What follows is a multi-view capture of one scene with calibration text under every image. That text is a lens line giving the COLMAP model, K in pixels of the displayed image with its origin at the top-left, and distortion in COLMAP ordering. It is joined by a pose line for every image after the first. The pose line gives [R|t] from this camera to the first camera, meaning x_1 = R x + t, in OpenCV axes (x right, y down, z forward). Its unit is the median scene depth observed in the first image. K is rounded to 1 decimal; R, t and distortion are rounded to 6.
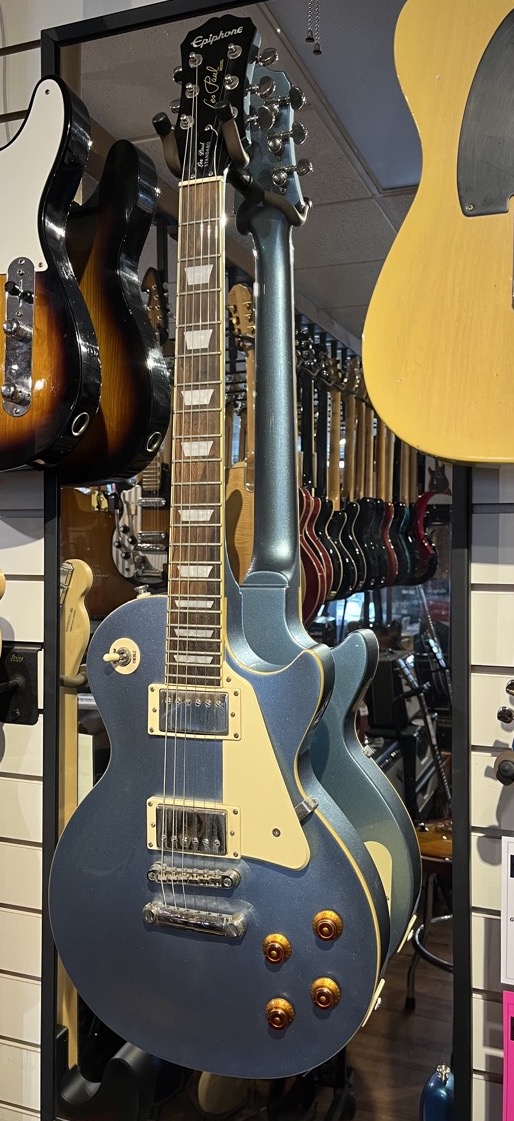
lens RADIAL K [[838.8, 0, 257.0], [0, 838.8, 560.5], [0, 0, 1]] dist [0.000397, -0.001682]
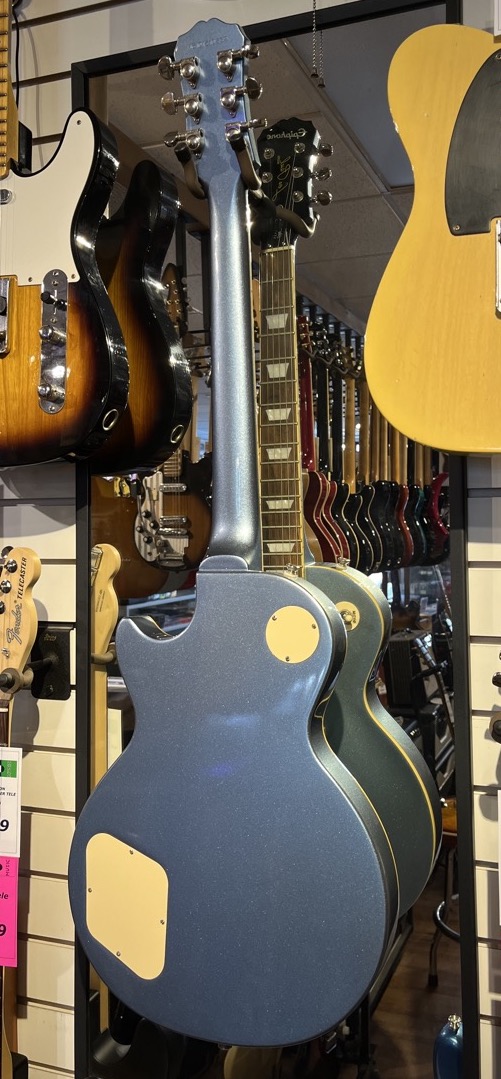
lens RADIAL K [[825.7, 0, 268.3], [0, 825.7, 513.9], [0, 0, 1]] dist [0.005724, -0.001091]
pose [[0.999877, -0.012703, -0.009166, 0.003100], [0.012368, 0.999287, -0.035670, 0.000537], [0.009613, 0.035552, 0.999322, -0.061051]]
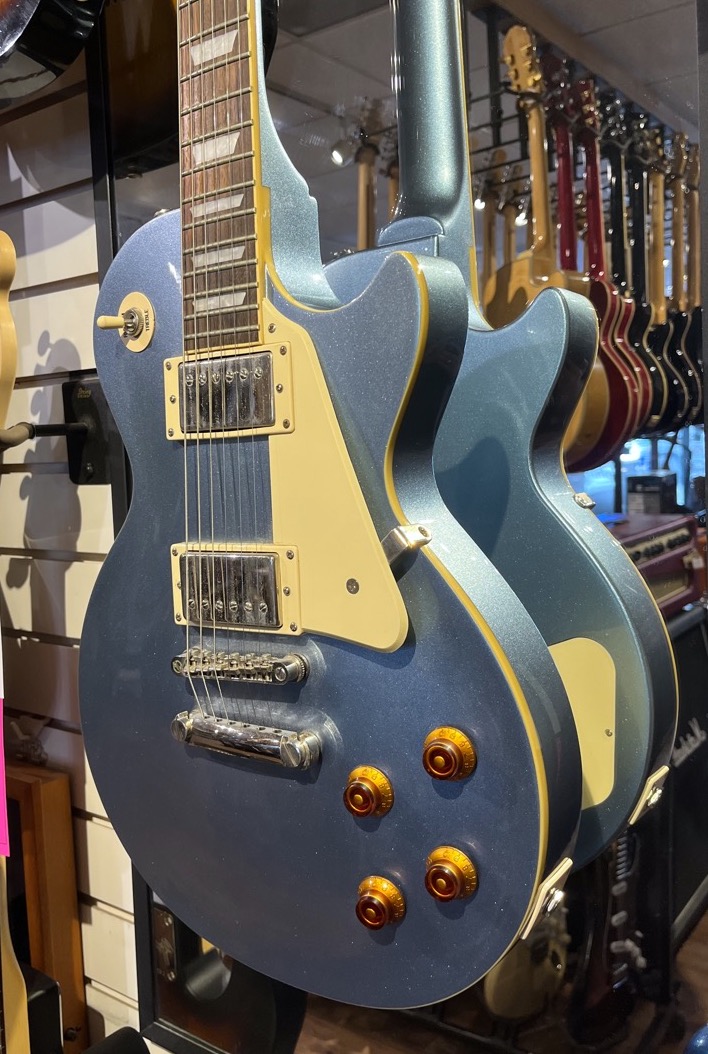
lens RADIAL K [[887.4, 0, 355.3], [0, 887.4, 497.6], [0, 0, 1]] dist [0.015309, -0.001740]
pose [[0.964363, -0.029160, -0.262971, 0.153231], [0.048431, 0.996570, 0.067100, 0.190087], [0.260112, -0.077445, 0.962468, 0.368081]]
